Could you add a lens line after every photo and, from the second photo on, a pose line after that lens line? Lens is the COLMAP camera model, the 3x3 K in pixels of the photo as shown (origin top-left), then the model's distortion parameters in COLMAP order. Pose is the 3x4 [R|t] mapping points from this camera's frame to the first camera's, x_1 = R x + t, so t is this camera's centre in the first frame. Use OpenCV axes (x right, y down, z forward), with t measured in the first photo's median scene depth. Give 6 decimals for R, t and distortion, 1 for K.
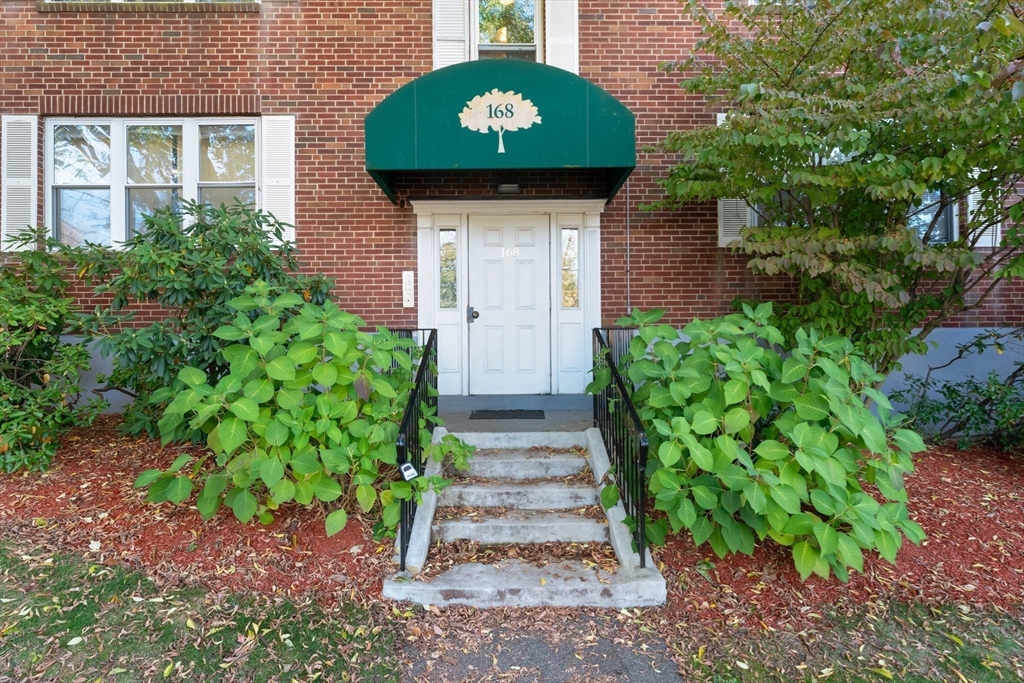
lens RADIAL K [[507.0, 0, 517.9], [0, 507.0, 339.7], [0, 0, 1]] dist [-0.003503, -0.000108]
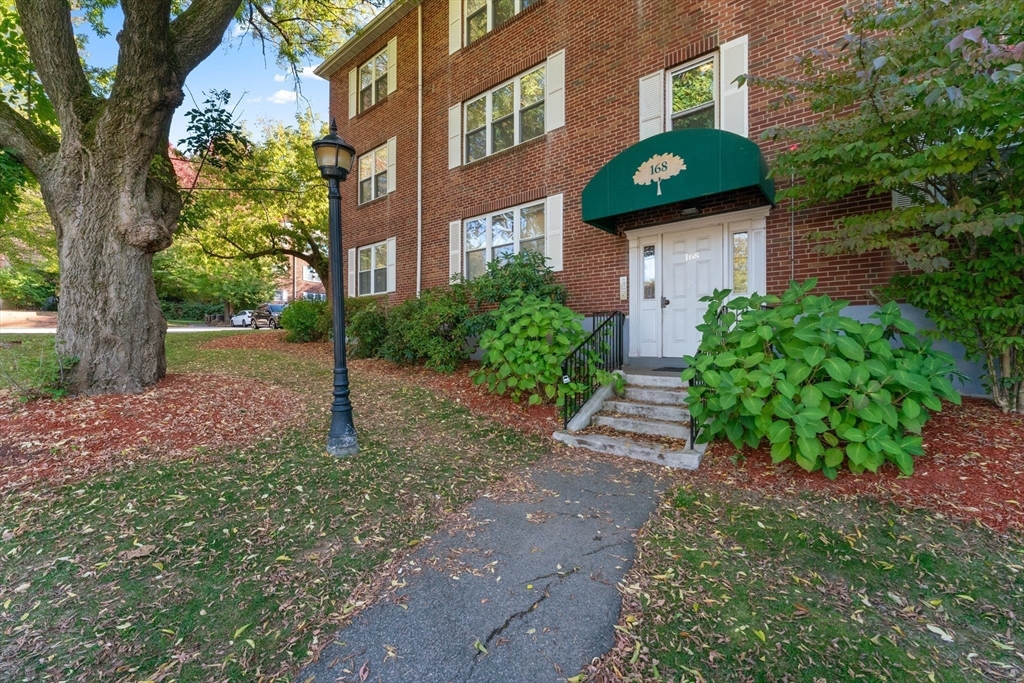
lens RADIAL K [[418.5, 0, 510.6], [0, 418.5, 334.6], [0, 0, 1]] dist [-0.021644, -0.000096]
pose [[0.758776, -0.004019, -0.651339, 0.355403], [0.003254, 0.999992, -0.002379, 0.044933], [0.651343, -0.000314, 0.758783, -0.200817]]
